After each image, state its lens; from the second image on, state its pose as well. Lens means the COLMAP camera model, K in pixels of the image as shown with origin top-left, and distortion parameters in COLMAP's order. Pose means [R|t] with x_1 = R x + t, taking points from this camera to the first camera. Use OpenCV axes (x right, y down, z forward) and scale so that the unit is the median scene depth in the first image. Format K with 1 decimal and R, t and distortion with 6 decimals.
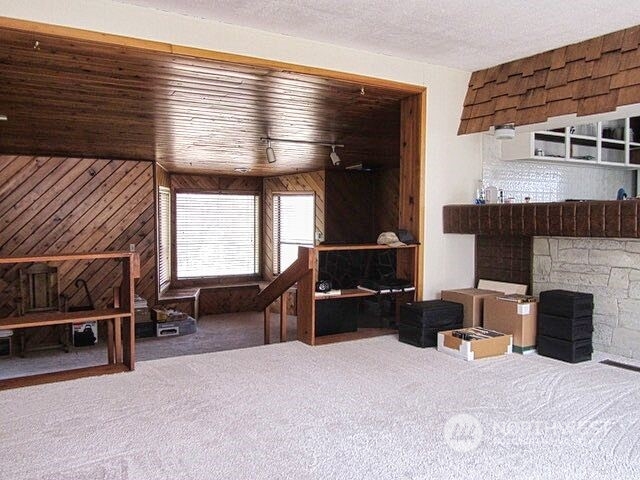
lens RADIAL K [[527.1, 0, 322.3], [0, 527.1, 237.6], [0, 0, 1]] dist [-0.030426, -0.003875]
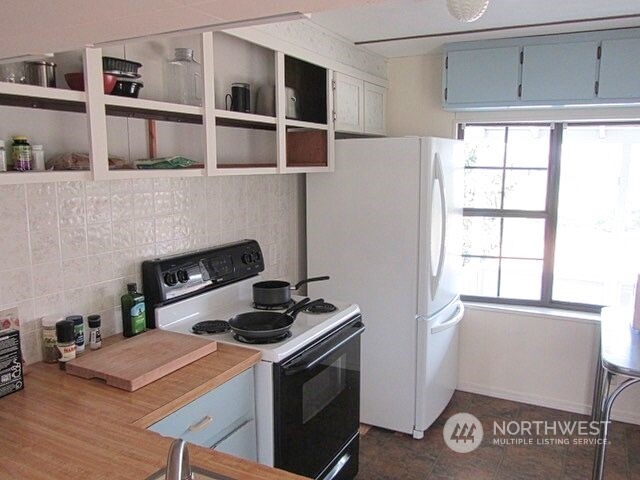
lens RADIAL K [[527.1, 0, 321.0], [0, 527.1, 240.0], [0, 0, 1]] dist [-0.030426, -0.003875]
pose [[0.858348, -0.070663, 0.508179, 0.483537], [0.024768, 0.995022, 0.096525, -0.157690], [-0.512470, -0.070266, 0.855826, 0.751886]]
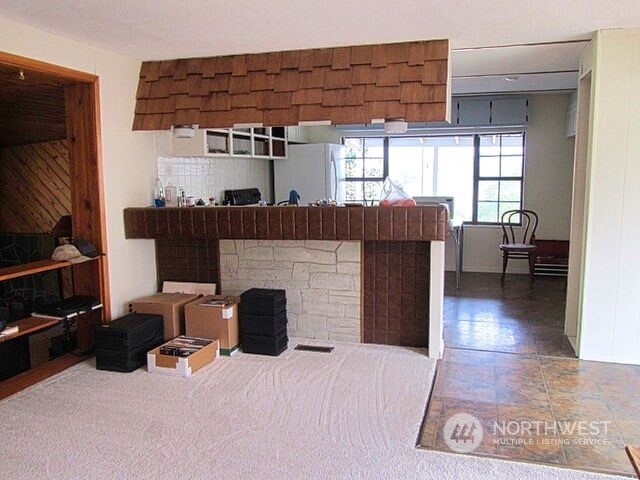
lens RADIAL K [[527.1, 0, 320.7], [0, 527.1, 239.4], [0, 0, 1]] dist [-0.030426, -0.003875]
pose [[0.744166, -0.094371, 0.661295, -0.131728], [0.043620, 0.994723, 0.092867, -0.083281], [-0.666569, -0.040262, 0.744355, 0.099151]]
